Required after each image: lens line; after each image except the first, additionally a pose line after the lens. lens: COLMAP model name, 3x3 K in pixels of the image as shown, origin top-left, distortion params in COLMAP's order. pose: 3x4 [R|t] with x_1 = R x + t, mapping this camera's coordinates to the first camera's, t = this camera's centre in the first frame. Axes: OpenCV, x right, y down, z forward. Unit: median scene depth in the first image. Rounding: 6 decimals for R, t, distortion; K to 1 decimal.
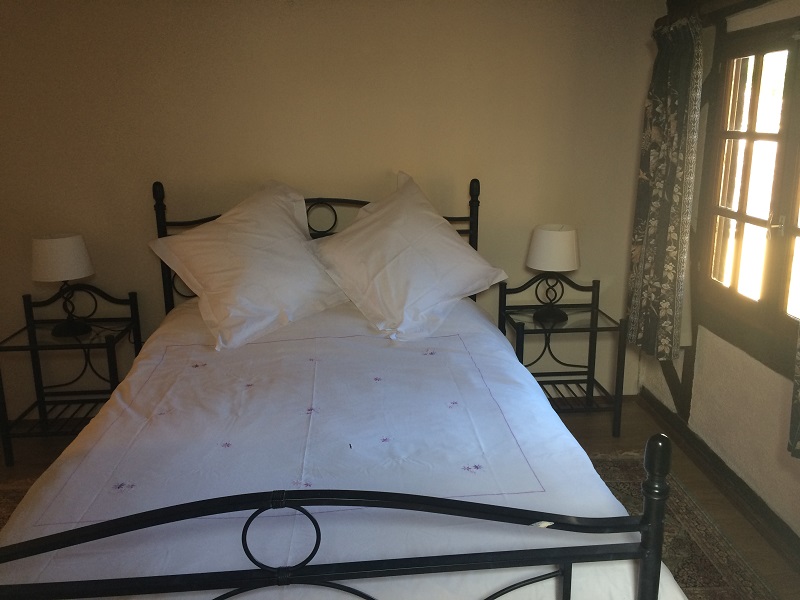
lens RADIAL K [[687.1, 0, 399.0], [0, 687.1, 300.8], [0, 0, 1]] dist [0.086400, -0.120363]
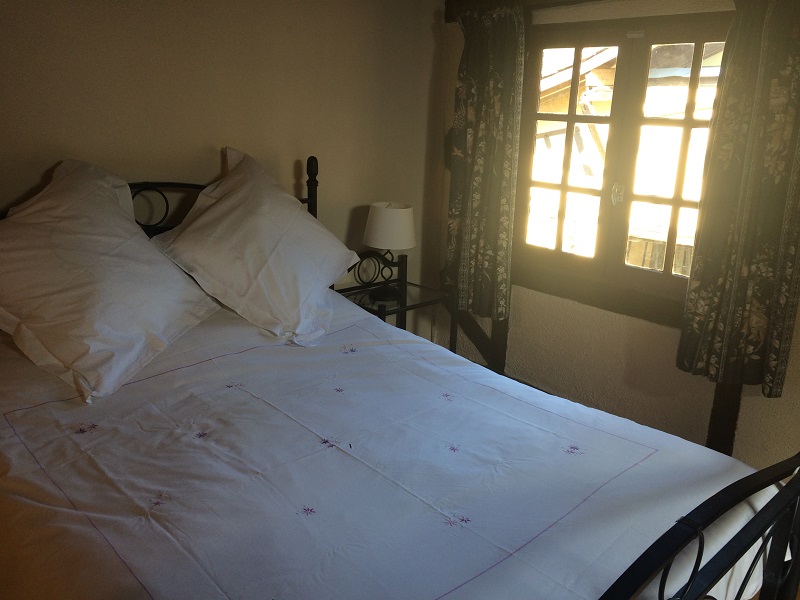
lens RADIAL K [[687.1, 0, 399.2], [0, 687.1, 299.1], [0, 0, 1]] dist [0.086400, -0.120363]
pose [[0.777863, -0.135462, 0.613660, -0.422588], [0.116092, 0.990660, 0.071527, -0.045622], [-0.617618, 0.015603, 0.786324, 0.233581]]
